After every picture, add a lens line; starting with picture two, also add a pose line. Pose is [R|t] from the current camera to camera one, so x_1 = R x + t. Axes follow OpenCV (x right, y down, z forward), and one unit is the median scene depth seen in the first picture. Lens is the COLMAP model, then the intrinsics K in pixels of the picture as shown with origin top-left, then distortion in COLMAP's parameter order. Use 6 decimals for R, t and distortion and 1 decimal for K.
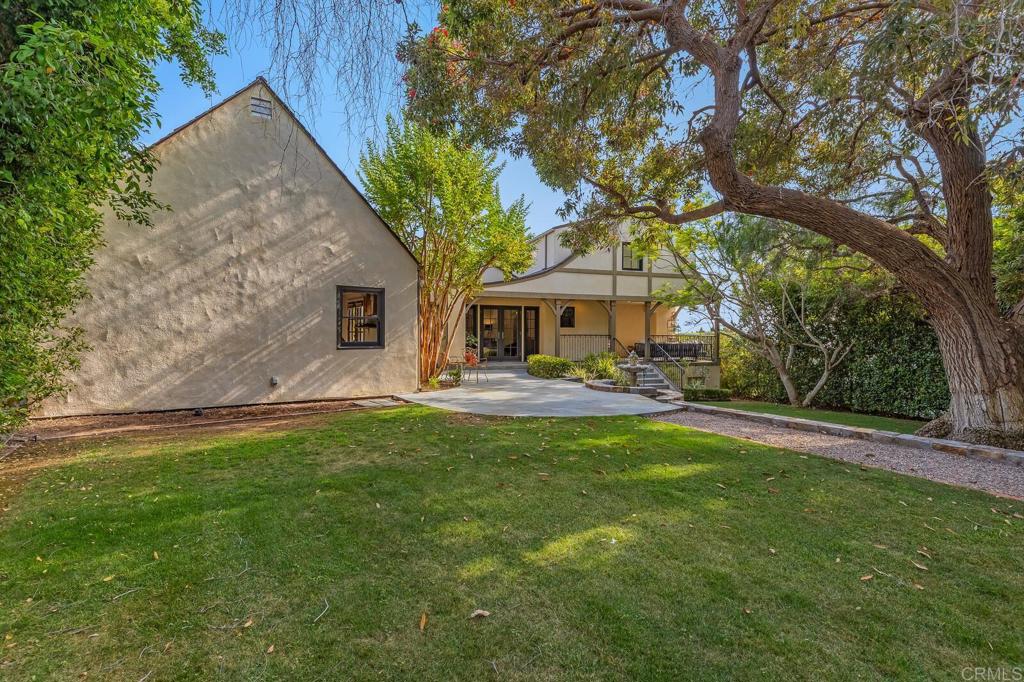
lens RADIAL K [[467.4, 0, 510.8], [0, 467.4, 336.2], [0, 0, 1]] dist [0.010305, -0.000033]
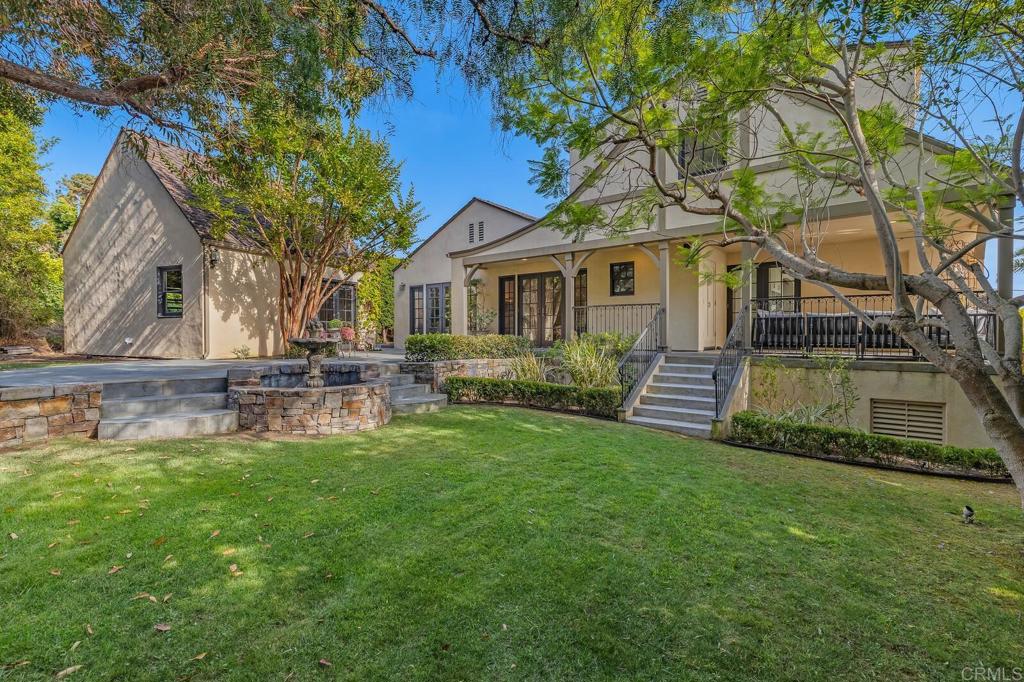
lens RADIAL K [[467.4, 0, 509.0], [0, 467.4, 340.7], [0, 0, 1]] dist [0.010305, -0.000033]
pose [[0.533446, 0.007934, -0.845797, 0.589092], [-0.001763, 0.999964, 0.008268, 0.037806], [0.845832, -0.002920, 0.533441, 0.556345]]
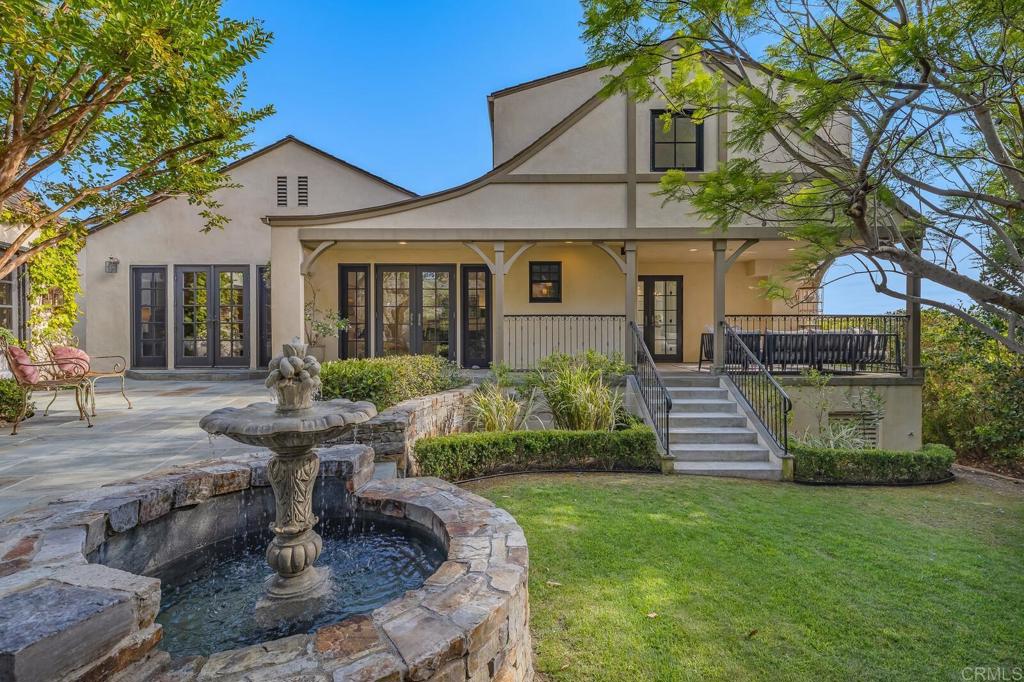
lens RADIAL K [[467.4, 0, 512.9], [0, 467.4, 338.7], [0, 0, 1]] dist [0.010305, -0.000033]
pose [[0.944748, -0.003507, -0.327779, 0.261815], [0.004211, 0.999990, 0.001440, 0.019889], [0.327770, -0.002741, 0.944753, 0.528728]]
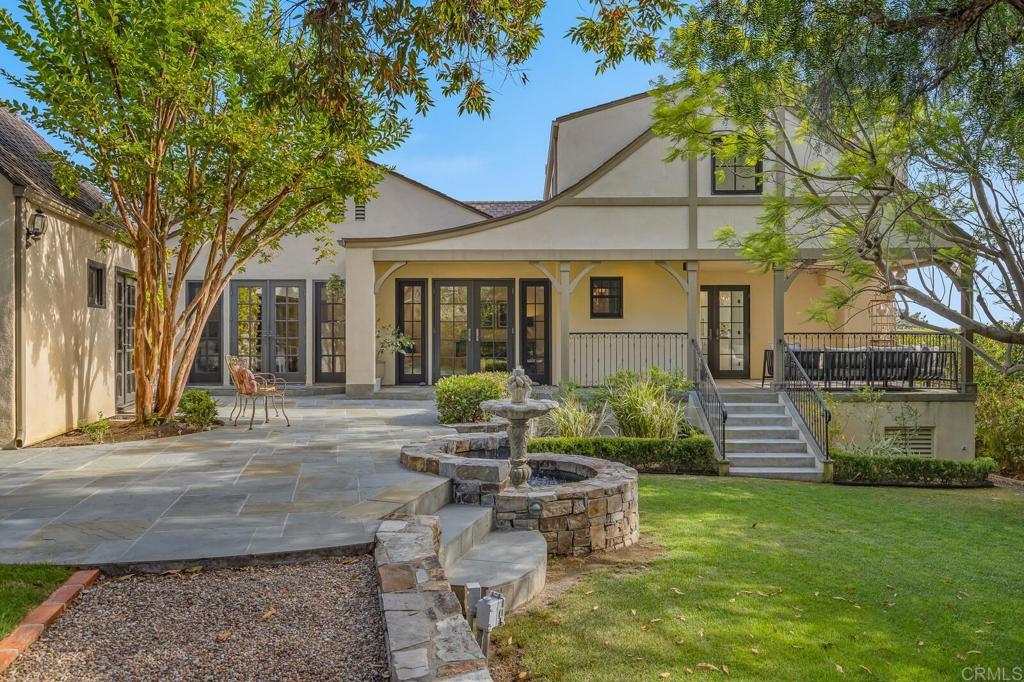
lens RADIAL K [[711.7, 0, 511.2], [0, 711.7, 337.8], [0, 0, 1]] dist [0.009624, 0.001598]
pose [[0.941264, -0.005341, -0.337628, 0.291533], [0.003966, 0.999981, -0.004762, 0.005346], [0.337647, 0.003143, 0.941267, 0.257276]]
